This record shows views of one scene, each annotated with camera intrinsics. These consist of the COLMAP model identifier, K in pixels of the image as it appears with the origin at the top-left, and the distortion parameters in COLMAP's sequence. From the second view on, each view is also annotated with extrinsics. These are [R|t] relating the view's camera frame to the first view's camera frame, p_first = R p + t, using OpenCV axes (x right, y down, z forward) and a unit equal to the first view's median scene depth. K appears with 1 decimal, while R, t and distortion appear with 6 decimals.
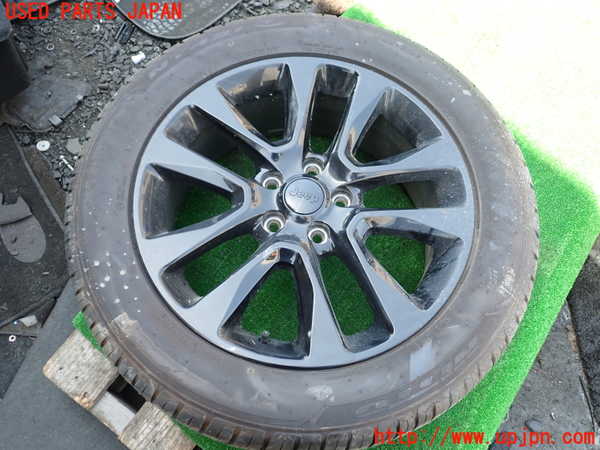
lens RADIAL K [[530.7, 0, 299.1], [0, 530.7, 224.7], [0, 0, 1]] dist [0.020320, 0.013390]
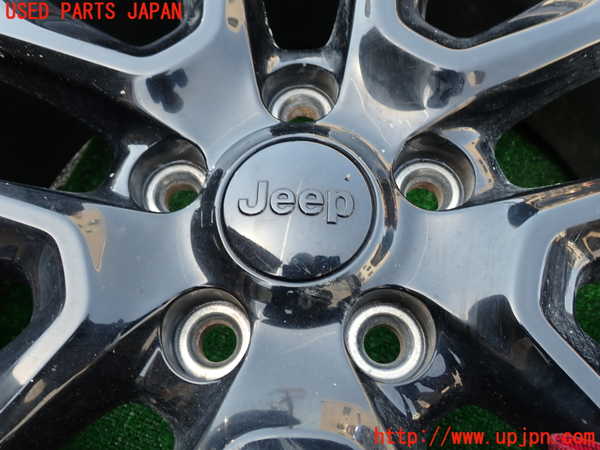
lens RADIAL K [[530.7, 0, 299.8], [0, 530.7, 224.5], [0, 0, 1]] dist [0.020320, 0.013390]
pose [[0.968598, -0.248511, 0.007731, 0.006817], [0.248188, 0.968260, 0.029590, -0.049836], [-0.014839, -0.026742, 0.999532, 0.716208]]
